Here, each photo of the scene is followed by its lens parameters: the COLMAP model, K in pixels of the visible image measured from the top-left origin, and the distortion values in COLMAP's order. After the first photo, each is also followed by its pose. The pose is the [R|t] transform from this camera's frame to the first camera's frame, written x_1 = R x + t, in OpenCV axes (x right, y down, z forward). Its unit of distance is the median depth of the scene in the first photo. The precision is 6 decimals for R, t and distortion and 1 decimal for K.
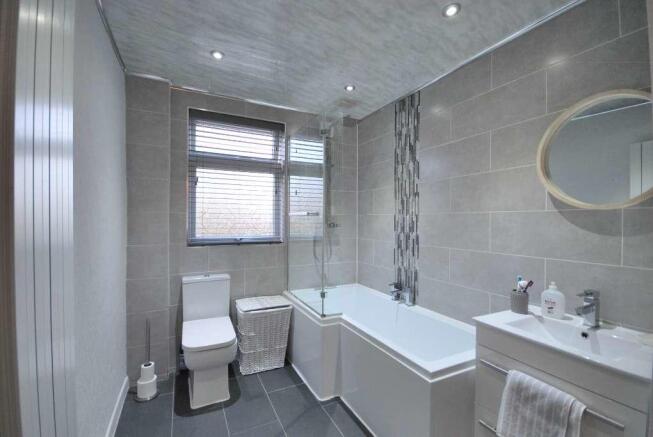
lens RADIAL K [[287.2, 0, 326.5], [0, 287.2, 218.5], [0, 0, 1]] dist [-0.001716, -0.000577]
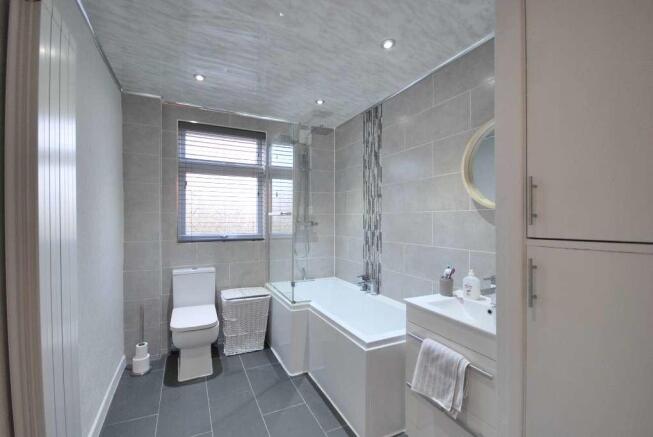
lens RADIAL K [[287.2, 0, 326.5], [0, 287.2, 218.5], [0, 0, 1]] dist [-0.001716, -0.000577]
pose [[0.999939, -0.003229, -0.010587, 0.118176], [0.003245, 0.999994, 0.001486, 0.001793], [0.010582, -0.001521, 0.999943, -0.129222]]
